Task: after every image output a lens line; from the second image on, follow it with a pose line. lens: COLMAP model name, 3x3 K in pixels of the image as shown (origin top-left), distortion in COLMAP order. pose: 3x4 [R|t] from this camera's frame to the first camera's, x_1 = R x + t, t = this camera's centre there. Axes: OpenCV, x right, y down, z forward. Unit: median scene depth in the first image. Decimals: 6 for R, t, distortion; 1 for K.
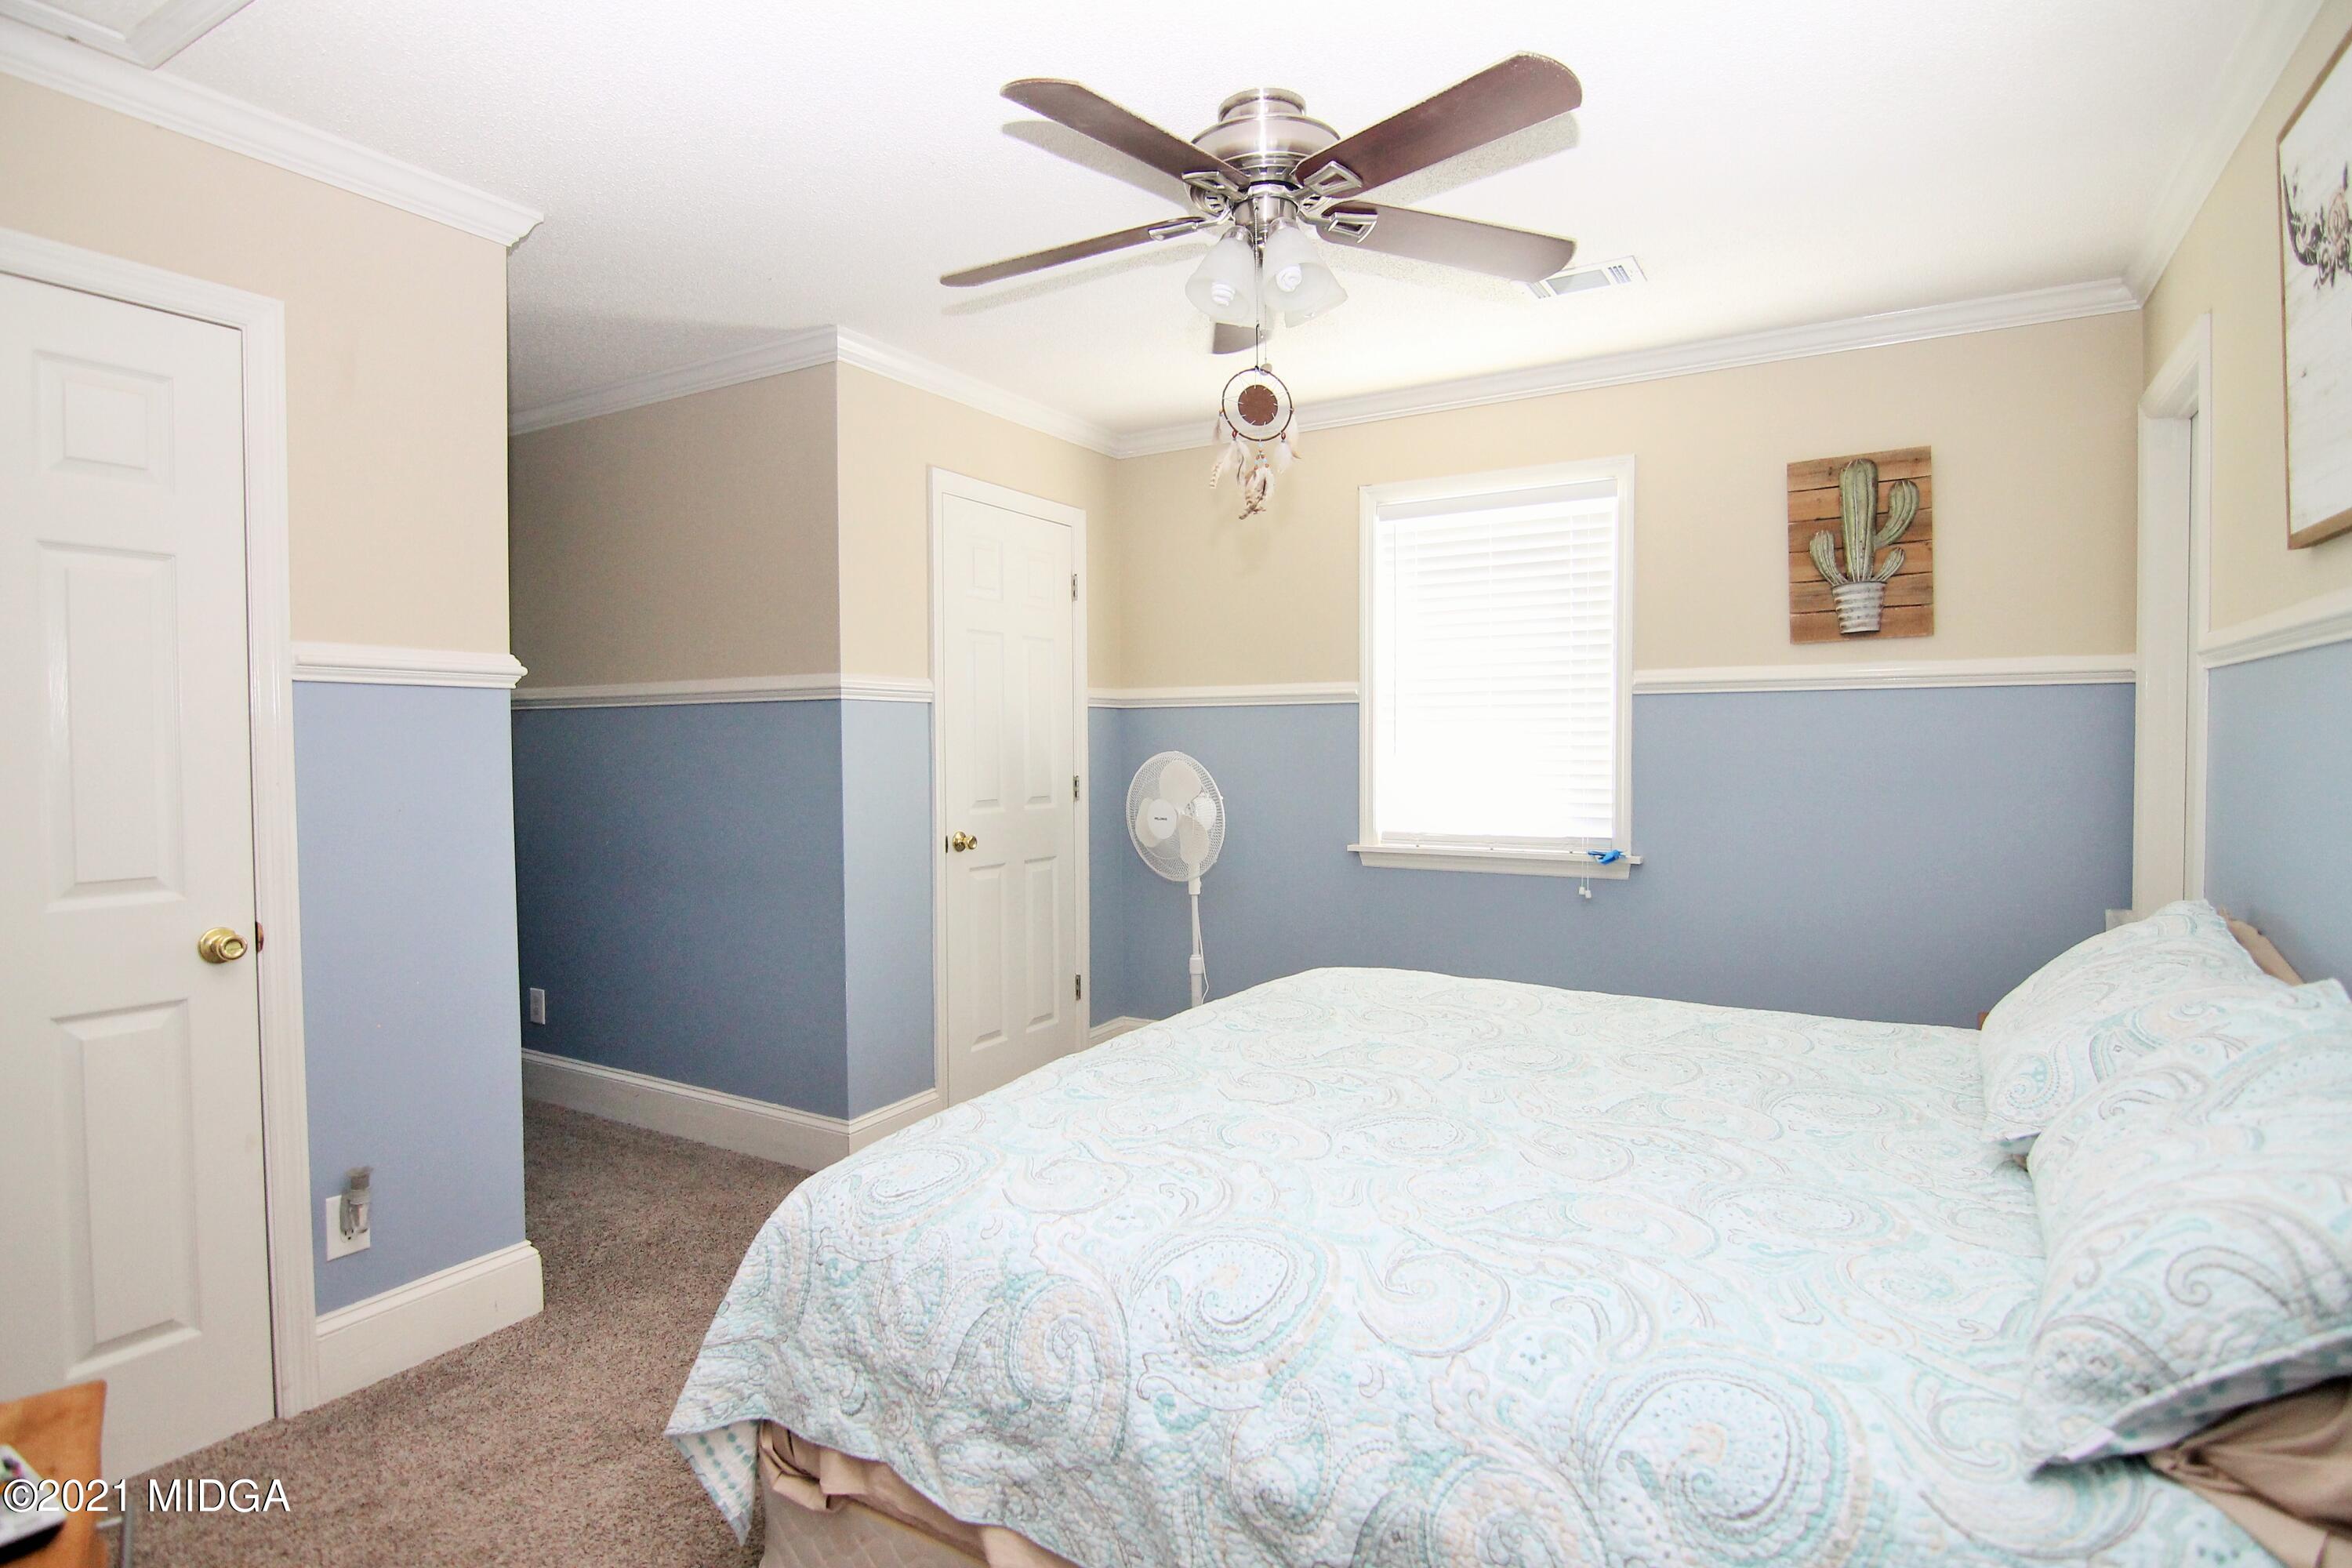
lens RADIAL K [[1205.8, 0, 1176.5], [0, 1205.8, 777.0], [0, 0, 1]] dist [-0.001227, -0.015997]
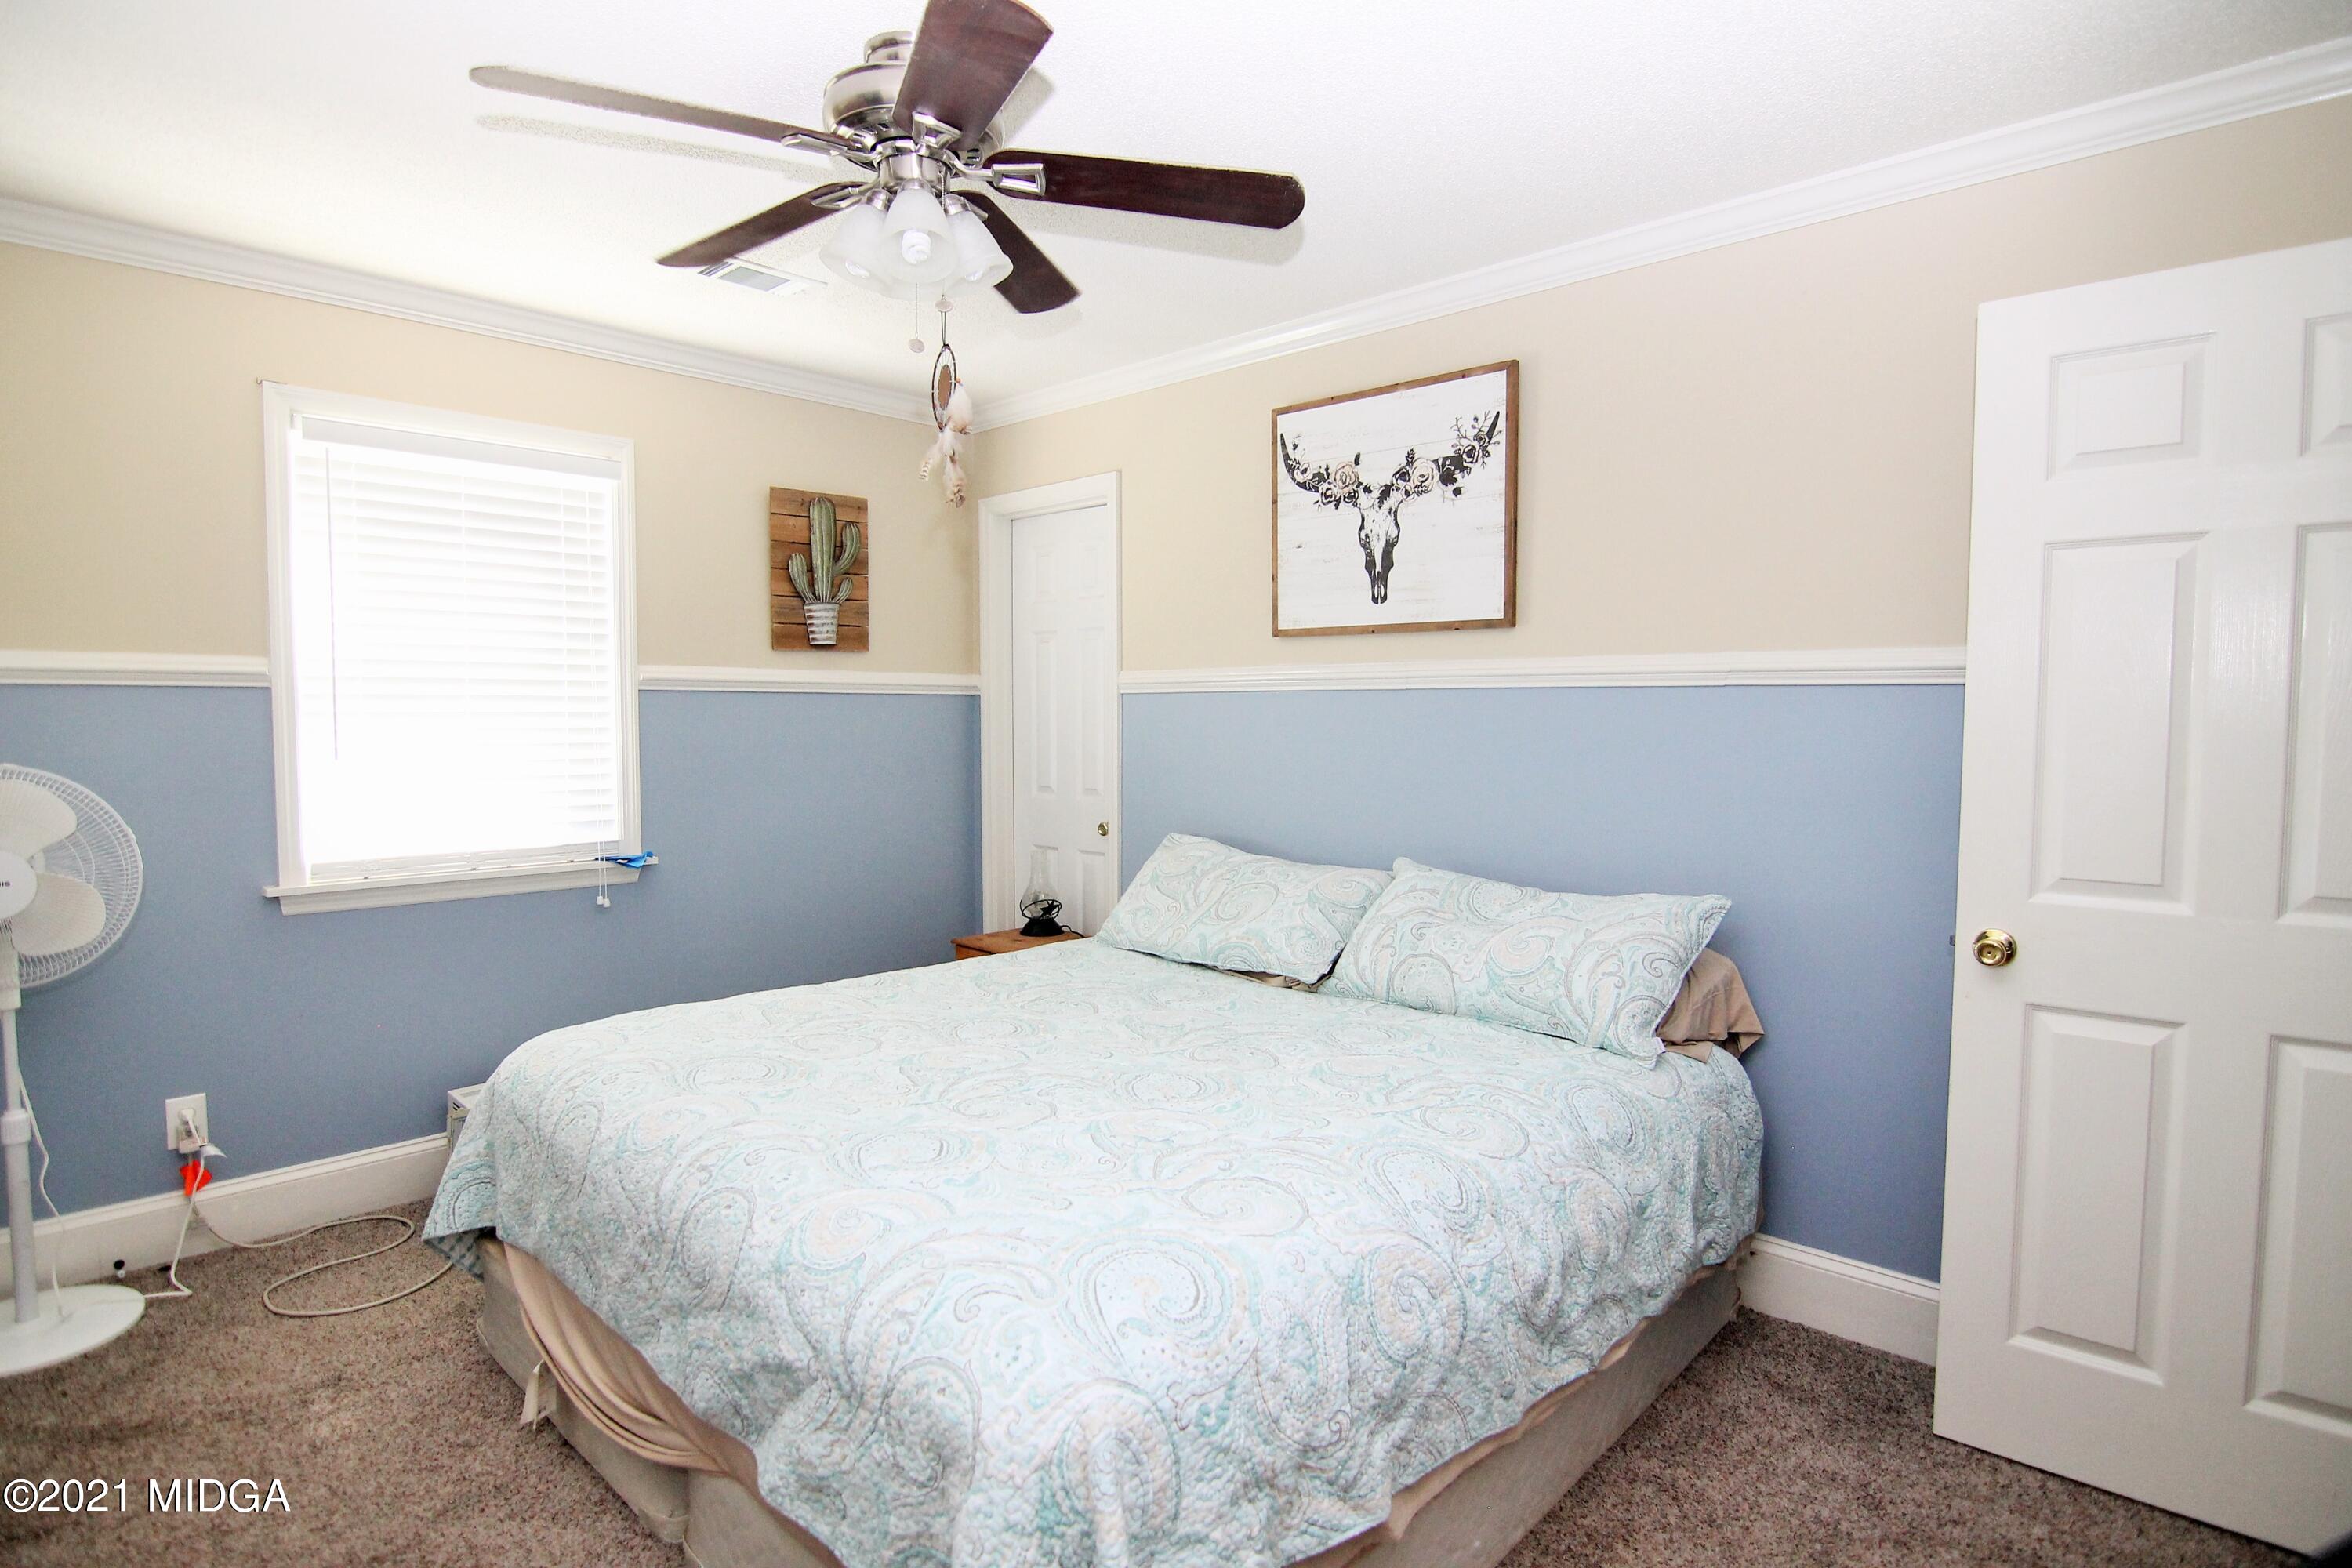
lens RADIAL K [[1205.8, 0, 1176.5], [0, 1205.8, 777.0], [0, 0, 1]] dist [-0.001227, -0.015997]
pose [[0.224528, -0.043607, 0.973491, -0.515842], [0.025482, 0.998919, 0.038869, -0.027812], [-0.974134, 0.016079, 0.225397, 0.401007]]
